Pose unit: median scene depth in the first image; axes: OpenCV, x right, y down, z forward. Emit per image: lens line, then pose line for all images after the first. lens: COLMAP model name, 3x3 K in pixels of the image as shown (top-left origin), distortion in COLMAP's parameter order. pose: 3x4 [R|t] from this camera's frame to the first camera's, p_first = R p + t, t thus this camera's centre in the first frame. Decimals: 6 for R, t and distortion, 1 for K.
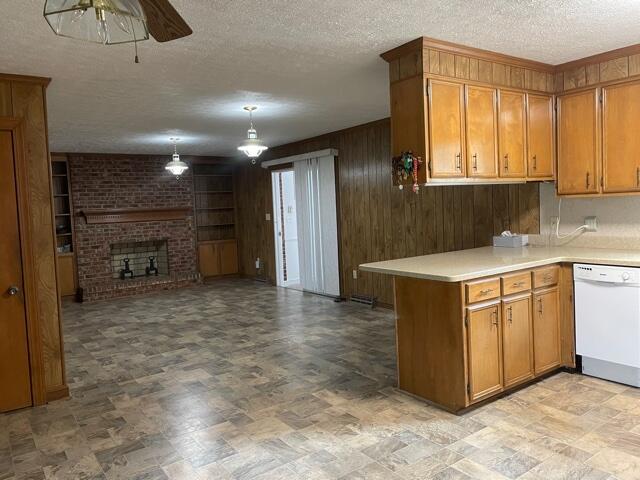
lens RADIAL K [[484.0, 0, 323.3], [0, 484.0, 239.2], [0, 0, 1]] dist [0.027573, -0.033618]
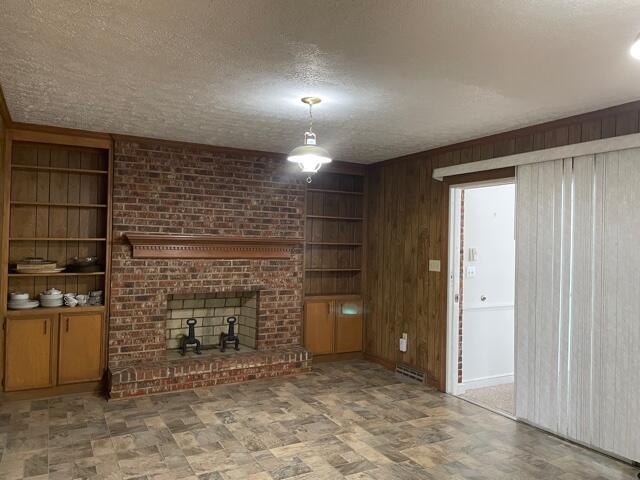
lens RADIAL K [[484.0, 0, 320.1], [0, 484.0, 238.5], [0, 0, 1]] dist [0.027573, -0.033618]
pose [[0.989329, 0.065378, -0.130210, -0.177647], [-0.074945, 0.994729, -0.069977, -0.028189], [0.124949, 0.078989, 0.989014, 0.421221]]
